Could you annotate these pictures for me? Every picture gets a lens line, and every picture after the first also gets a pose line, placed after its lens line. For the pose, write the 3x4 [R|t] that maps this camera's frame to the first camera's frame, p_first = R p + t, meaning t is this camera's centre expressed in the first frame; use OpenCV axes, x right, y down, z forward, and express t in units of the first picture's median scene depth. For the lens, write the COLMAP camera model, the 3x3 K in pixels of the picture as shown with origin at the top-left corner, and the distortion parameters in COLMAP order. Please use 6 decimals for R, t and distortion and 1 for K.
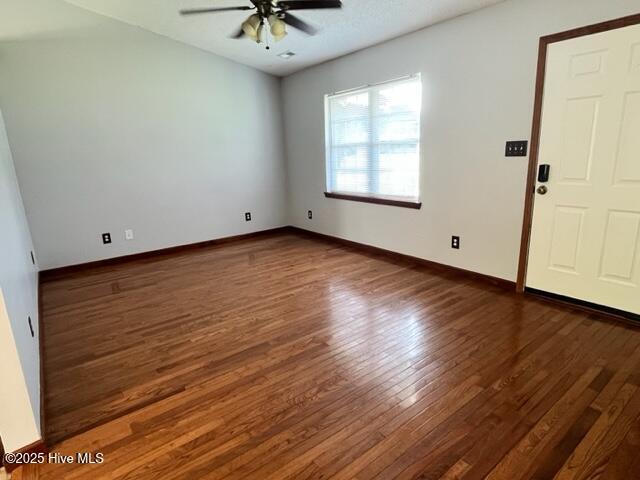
lens RADIAL K [[363.7, 0, 321.9], [0, 363.7, 239.6], [0, 0, 1]] dist [0.002493, 0.000851]
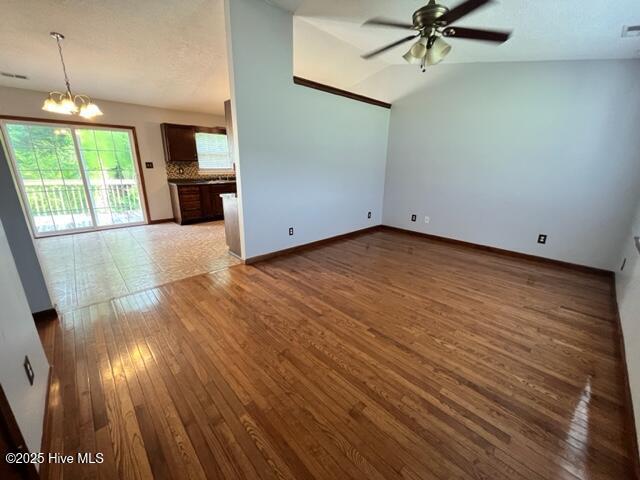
lens RADIAL K [[259.3, 0, 319.1], [0, 259.3, 238.2], [0, 0, 1]] dist [-0.000796, -0.000012]
pose [[0.092586, 0.309990, -0.946221, 0.680878], [-0.253618, 0.926301, 0.278648, -0.195345], [0.962863, 0.214180, 0.164382, 0.656614]]
